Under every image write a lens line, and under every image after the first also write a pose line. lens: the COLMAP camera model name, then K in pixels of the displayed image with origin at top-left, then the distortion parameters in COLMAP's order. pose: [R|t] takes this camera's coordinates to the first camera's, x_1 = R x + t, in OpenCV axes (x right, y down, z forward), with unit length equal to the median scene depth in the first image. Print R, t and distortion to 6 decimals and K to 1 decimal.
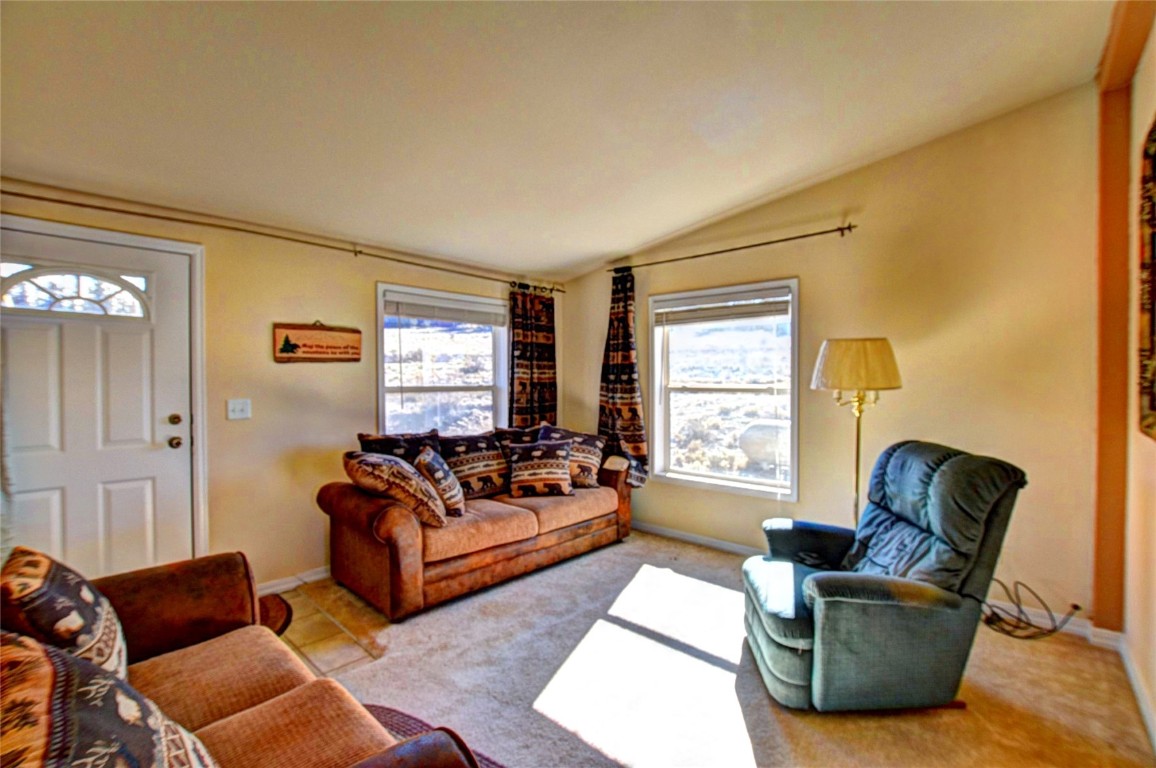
lens RADIAL K [[508.8, 0, 585.6], [0, 508.8, 383.4], [0, 0, 1]] dist [-0.024129, -0.000840]
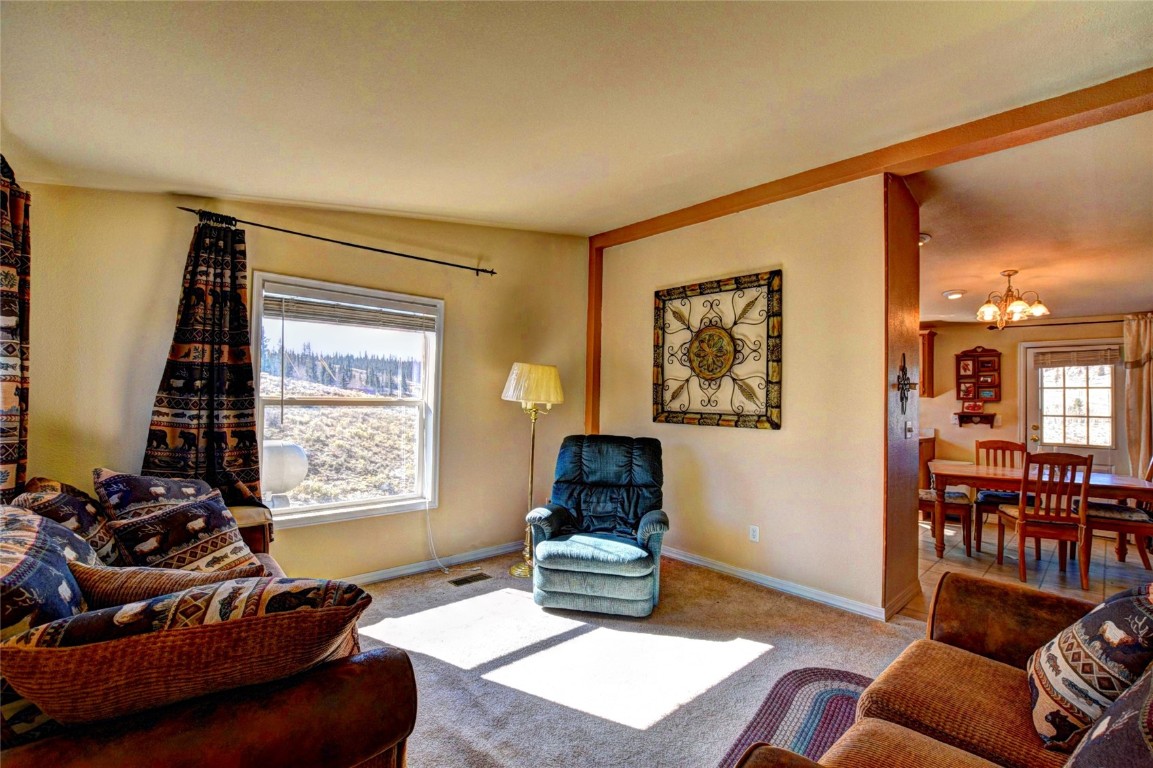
lens RADIAL K [[507.4, 0, 583.3], [0, 507.4, 383.4], [0, 0, 1]] dist [-0.024129, -0.000840]
pose [[0.099333, 0.025742, 0.994721, -0.588895], [-0.016556, 0.999570, -0.024215, -0.006130], [-0.994917, -0.014063, 0.099716, 0.543116]]
